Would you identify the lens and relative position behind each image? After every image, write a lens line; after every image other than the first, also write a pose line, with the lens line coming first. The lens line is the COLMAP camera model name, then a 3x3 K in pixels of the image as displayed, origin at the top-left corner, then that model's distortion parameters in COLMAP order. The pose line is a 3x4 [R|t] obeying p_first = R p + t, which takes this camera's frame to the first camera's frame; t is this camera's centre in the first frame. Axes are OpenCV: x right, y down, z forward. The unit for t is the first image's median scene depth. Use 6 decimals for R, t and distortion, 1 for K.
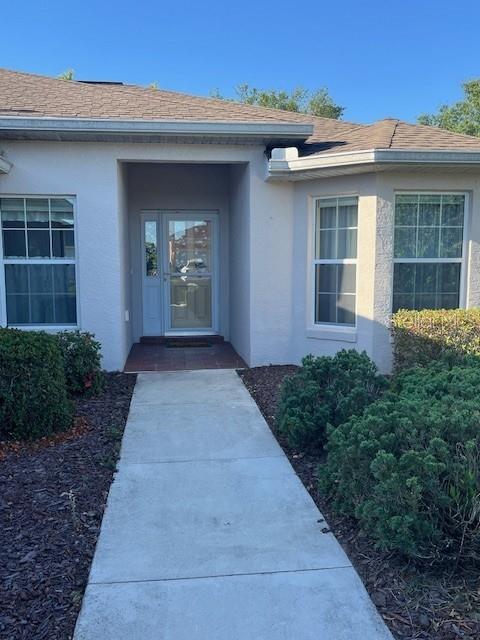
lens RADIAL K [[566.6, 0, 237.3], [0, 566.6, 345.2], [0, 0, 1]] dist [0.002220, 0.001081]
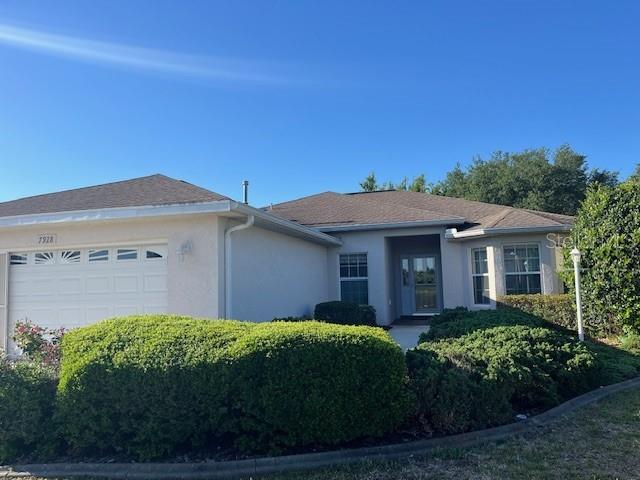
lens RADIAL K [[485.3, 0, 320.0], [0, 485.3, 240.0], [0, 0, 1]] dist [0.038355, 0.000299]
pose [[0.921098, -0.058297, -0.384941, 0.341661], [-0.033644, 0.973109, -0.227875, 0.176018], [0.387874, 0.222846, 0.894368, -0.992689]]
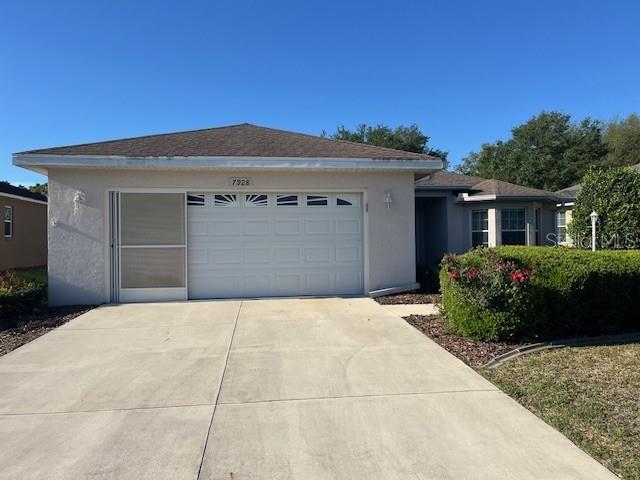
lens RADIAL K [[485.3, 0, 320.0], [0, 485.3, 240.0], [0, 0, 1]] dist [0.038355, 0.000299]
pose [[0.999973, -0.006961, -0.002427, -0.624729], [0.006503, 0.987961, -0.154569, 0.268101], [0.003474, 0.154549, 0.987979, -1.409876]]
